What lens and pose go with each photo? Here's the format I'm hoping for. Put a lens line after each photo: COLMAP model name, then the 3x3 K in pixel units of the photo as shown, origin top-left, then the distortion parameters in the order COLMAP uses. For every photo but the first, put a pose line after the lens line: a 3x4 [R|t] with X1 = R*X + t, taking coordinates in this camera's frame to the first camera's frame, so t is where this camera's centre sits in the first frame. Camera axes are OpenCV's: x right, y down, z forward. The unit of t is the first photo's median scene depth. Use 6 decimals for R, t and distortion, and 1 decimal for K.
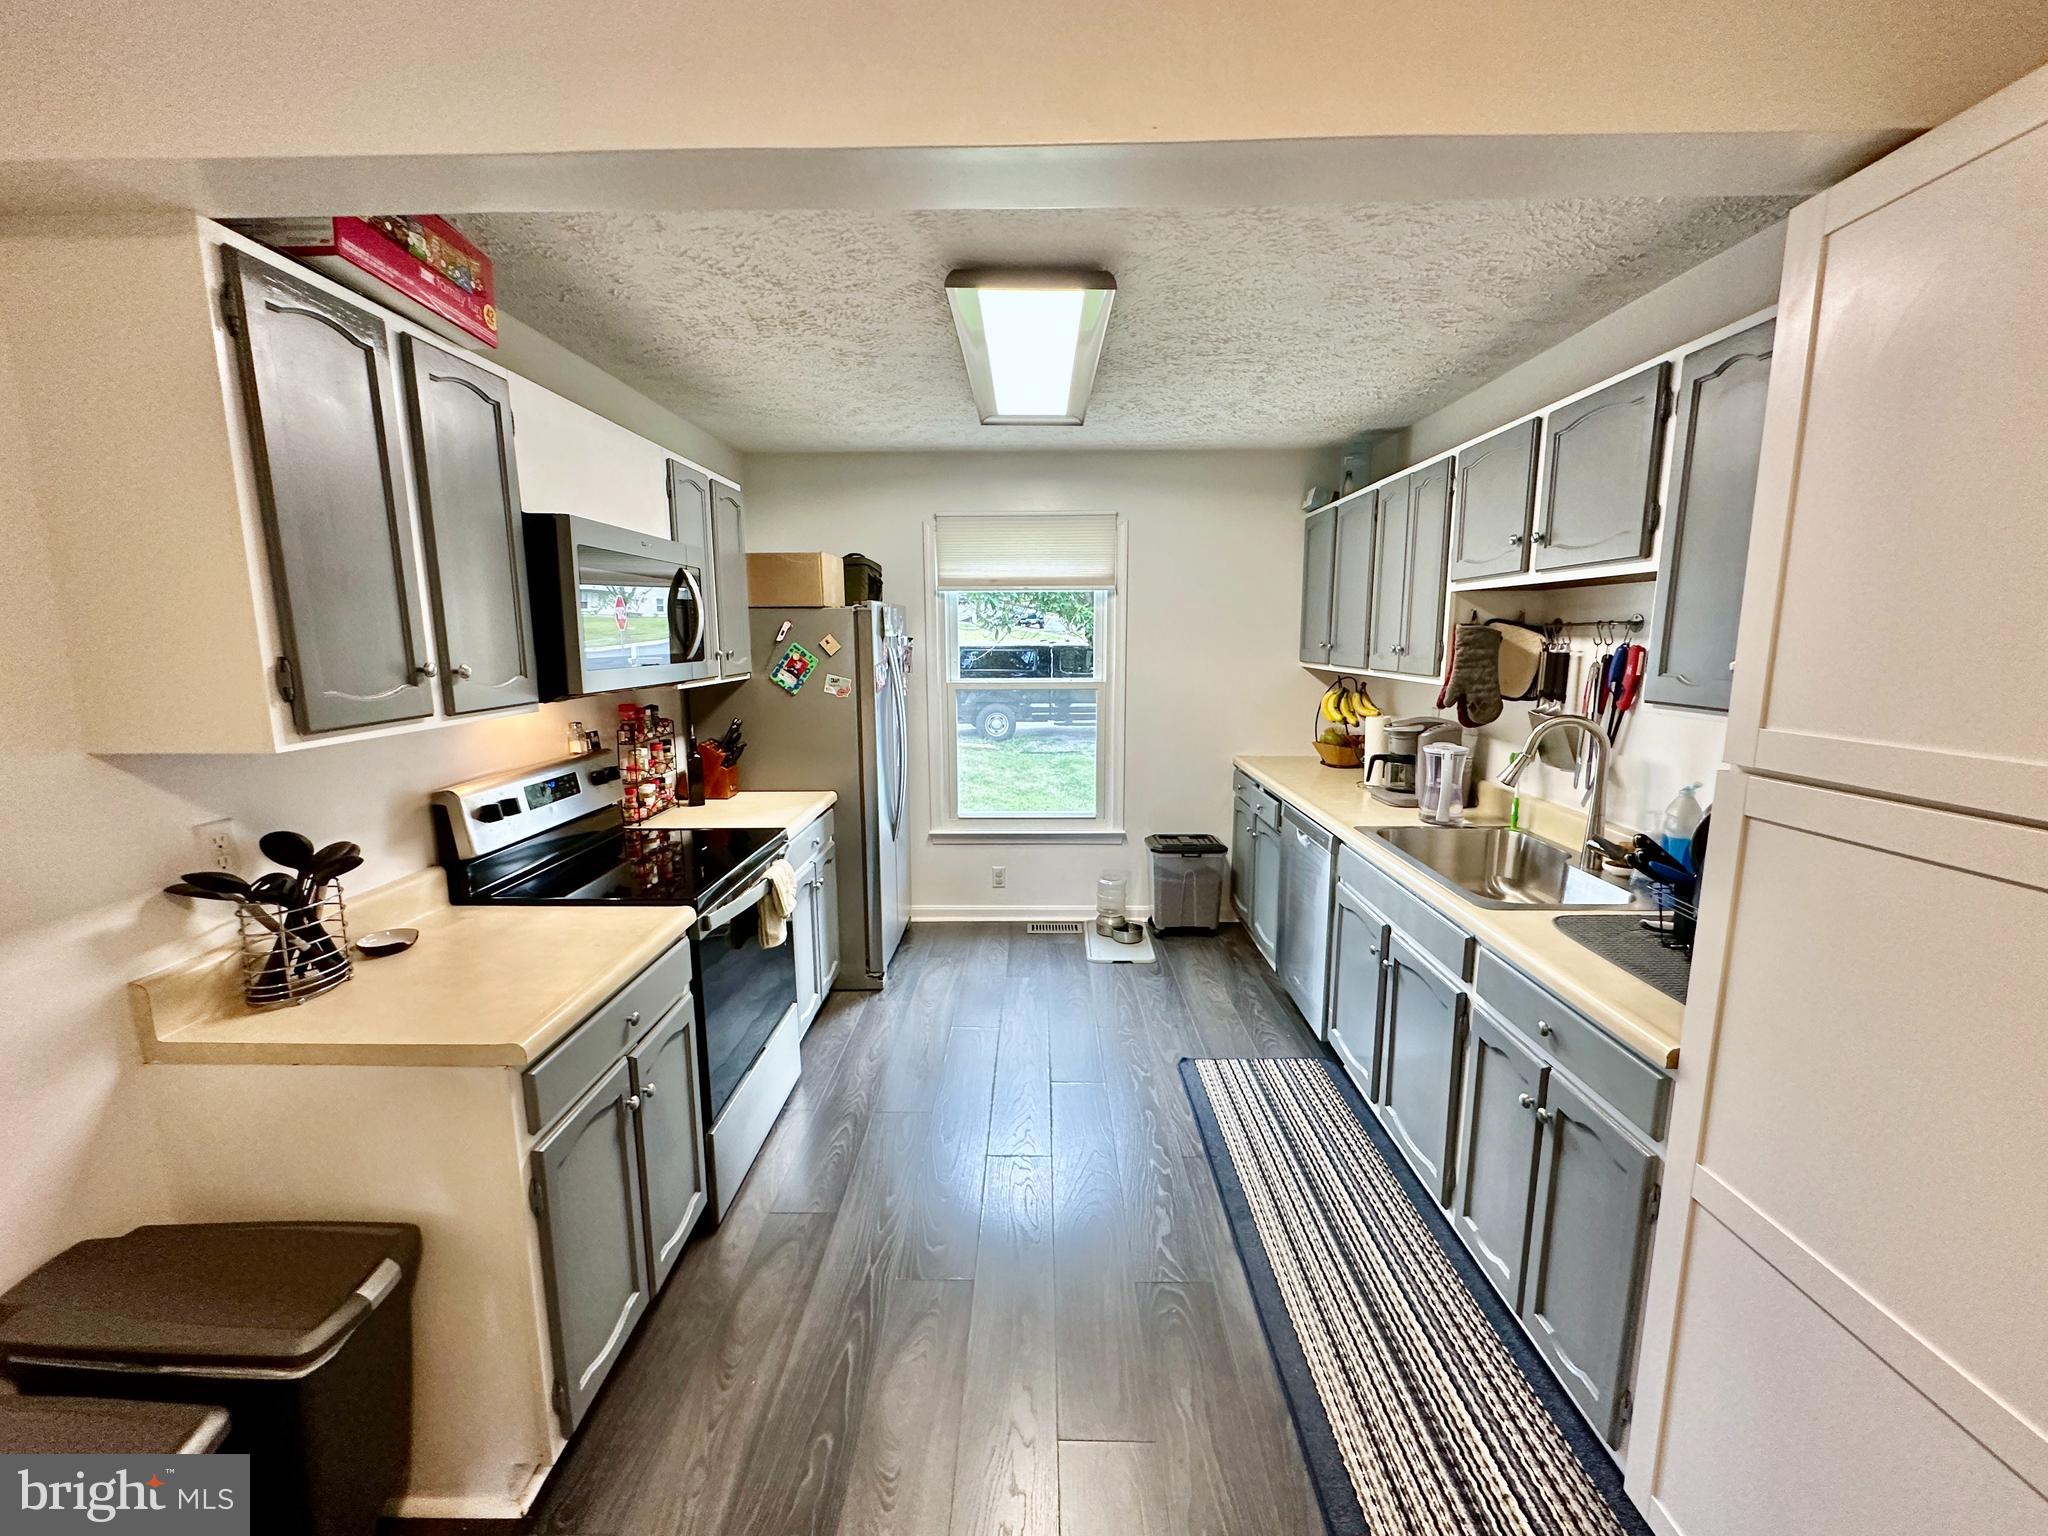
lens RADIAL K [[817.4, 0, 1020.6], [0, 817.4, 767.1], [0, 0, 1]] dist [-0.001838, 0.000264]
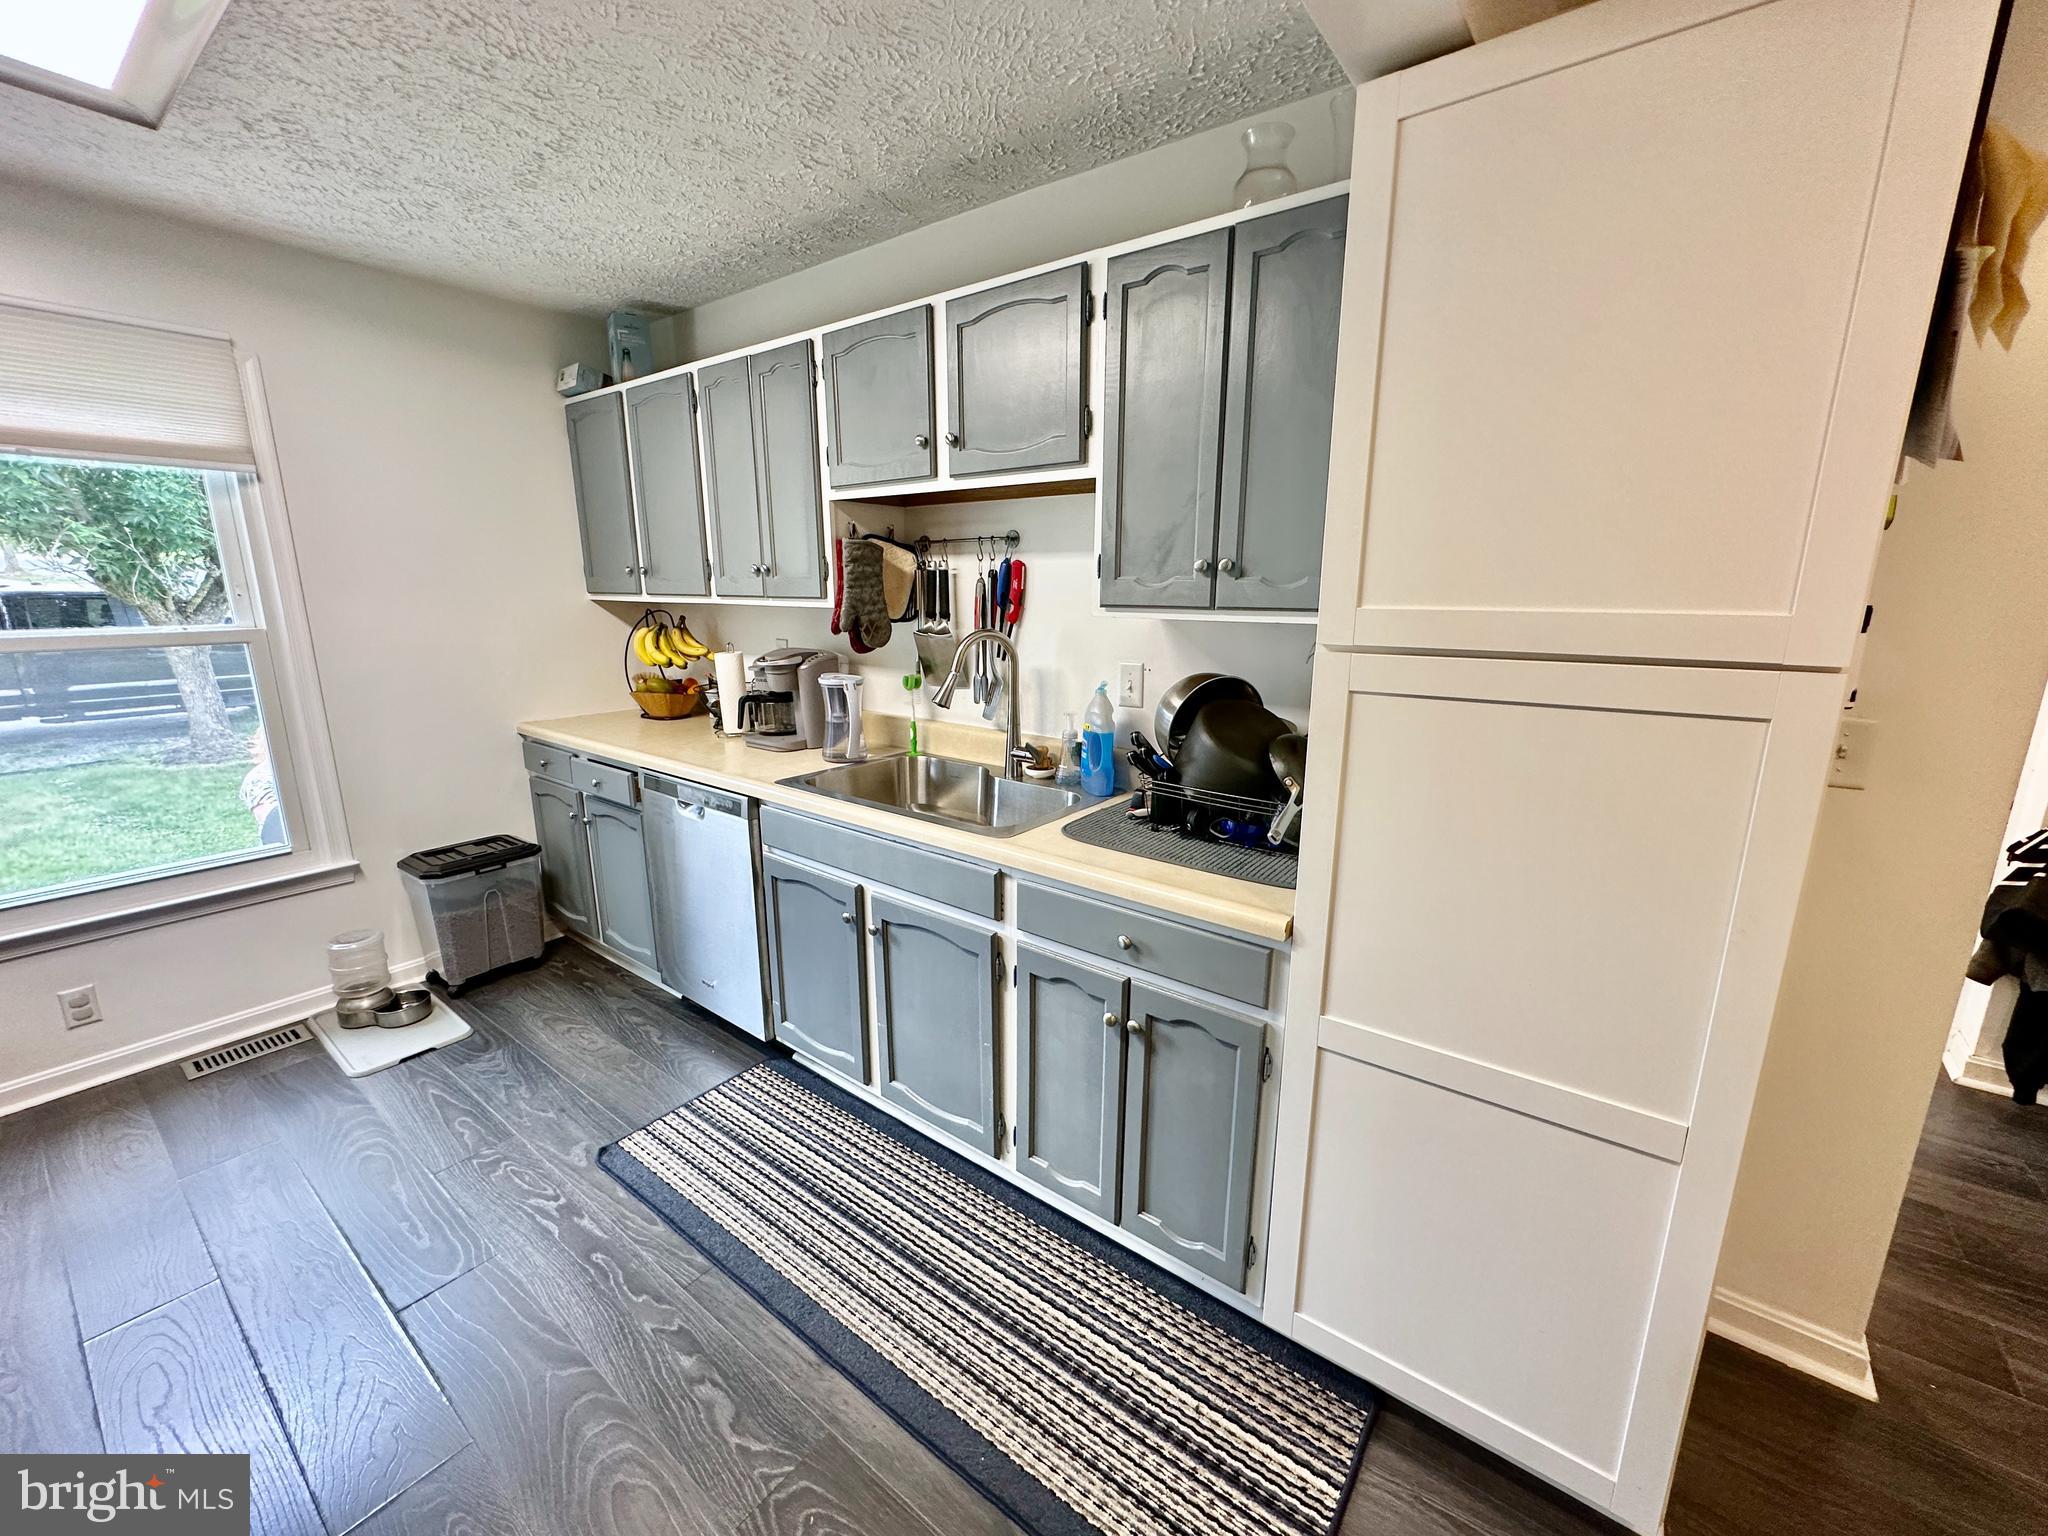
lens RADIAL K [[817.4, 0, 1027.4], [0, 817.4, 766.9], [0, 0, 1]] dist [-0.001838, 0.000264]
pose [[0.587081, -0.173516, 0.790714, -0.097274], [0.125864, 0.984445, 0.122578, -0.011859], [-0.799684, 0.027559, 0.599789, 0.304437]]
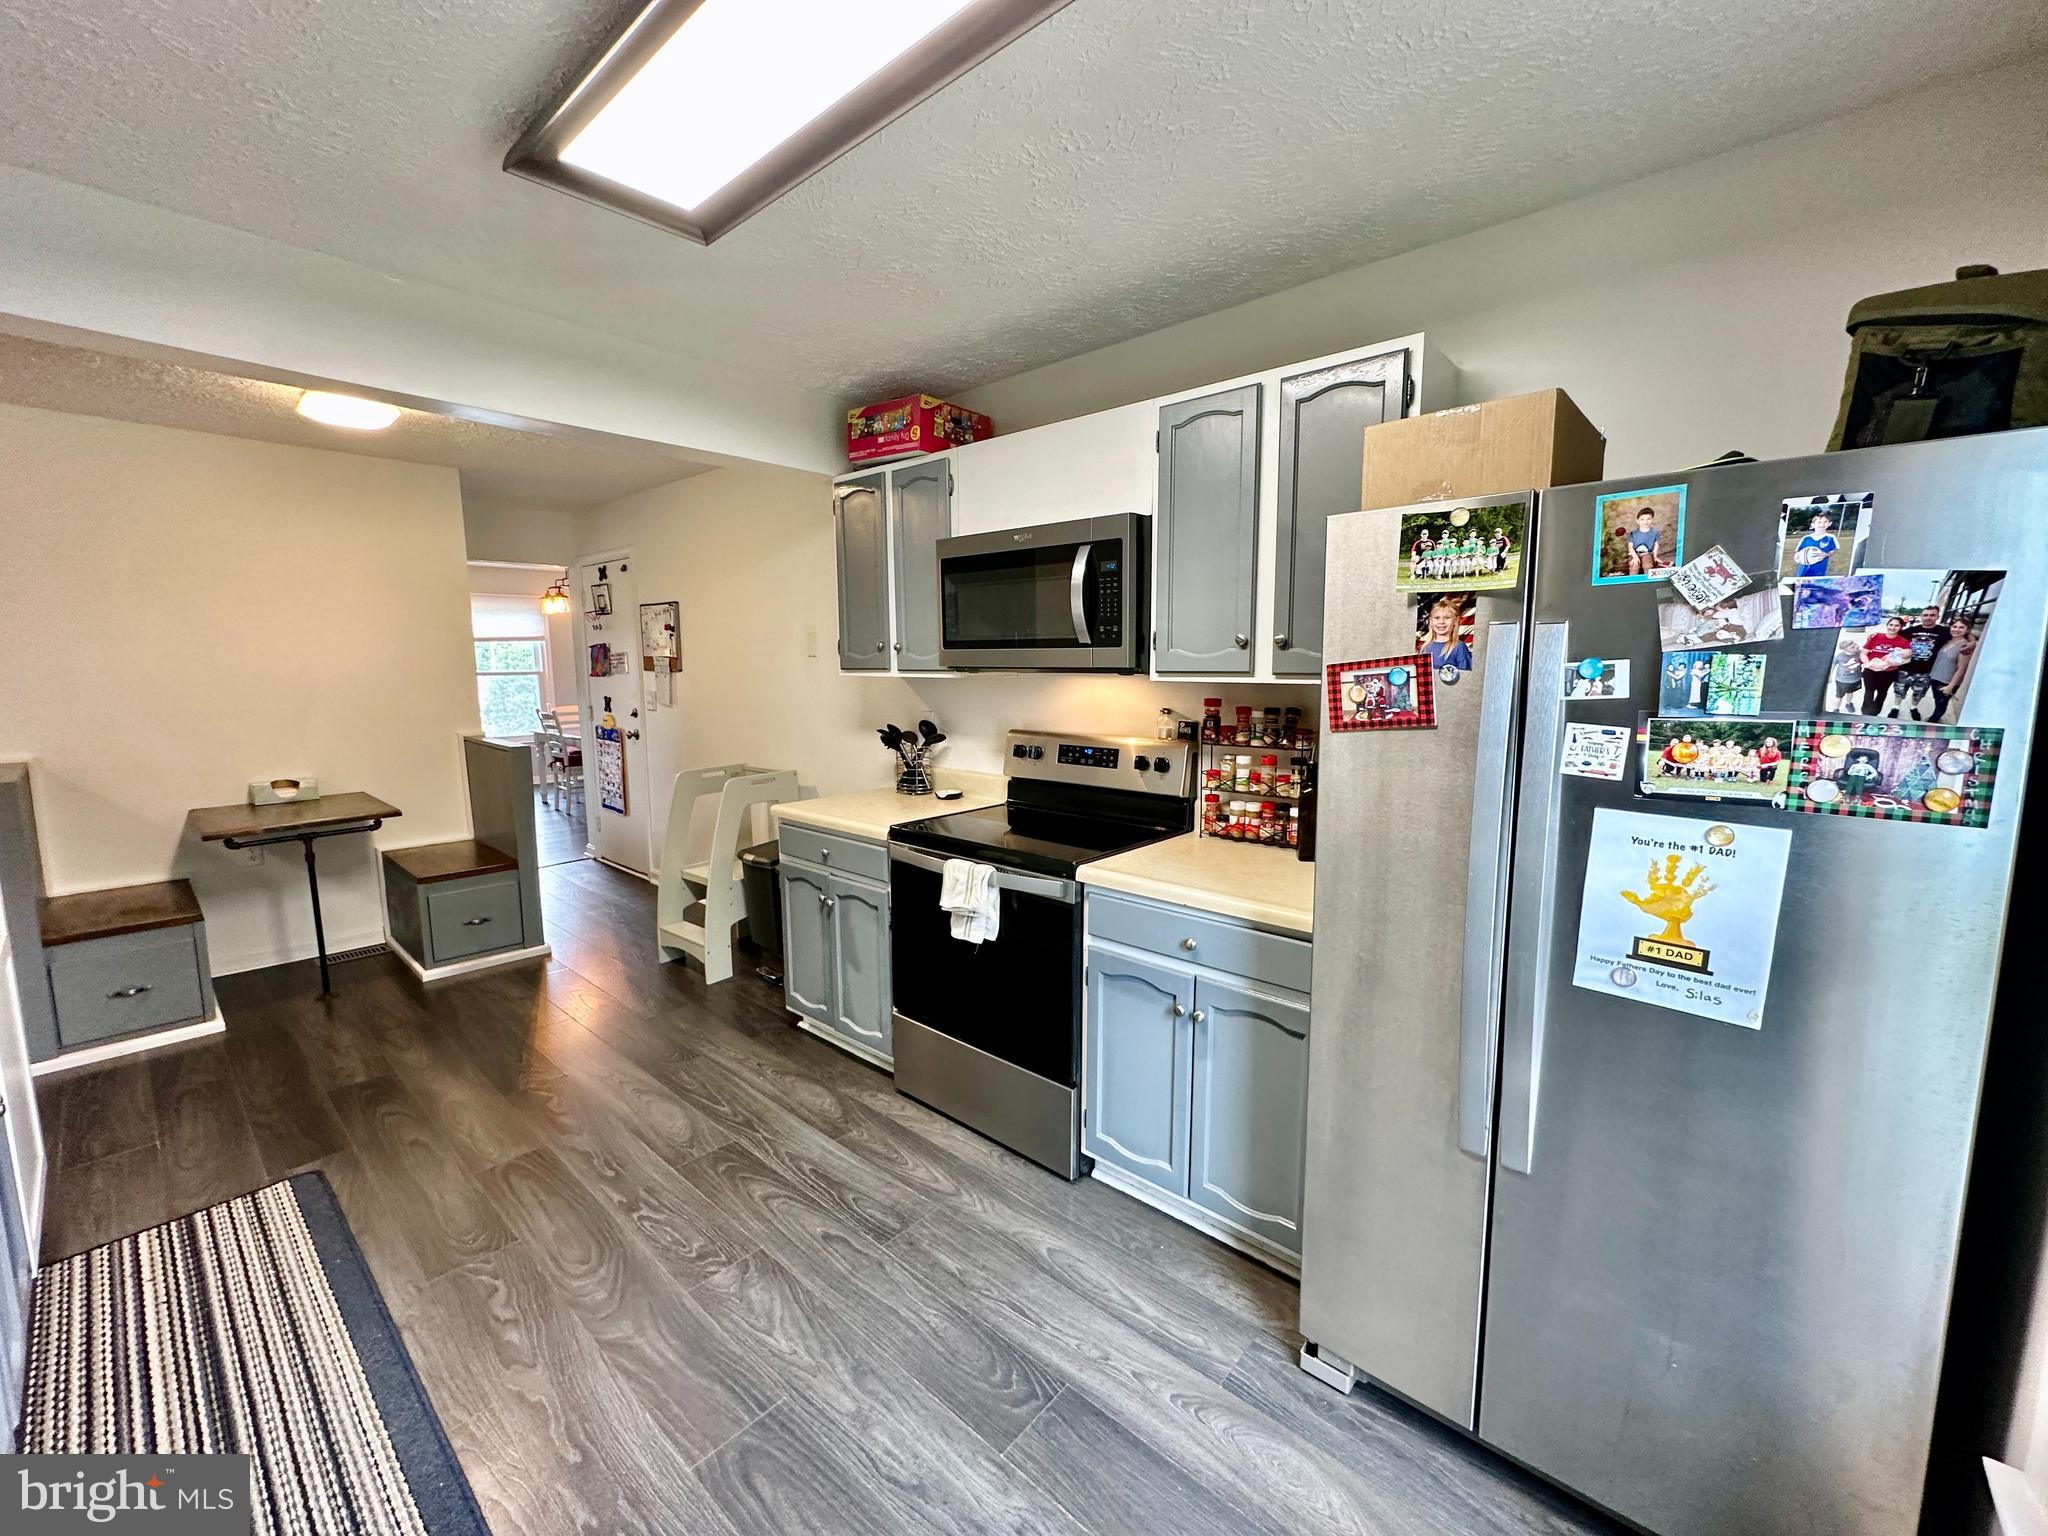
lens RADIAL K [[817.4, 0, 1027.6], [0, 817.4, 764.9], [0, 0, 1]] dist [-0.001838, 0.000264]
pose [[-0.642720, 0.105391, -0.758818, 0.387894], [-0.113309, 0.966521, 0.230211, -0.227178], [0.757676, 0.233942, -0.609261, 1.719286]]
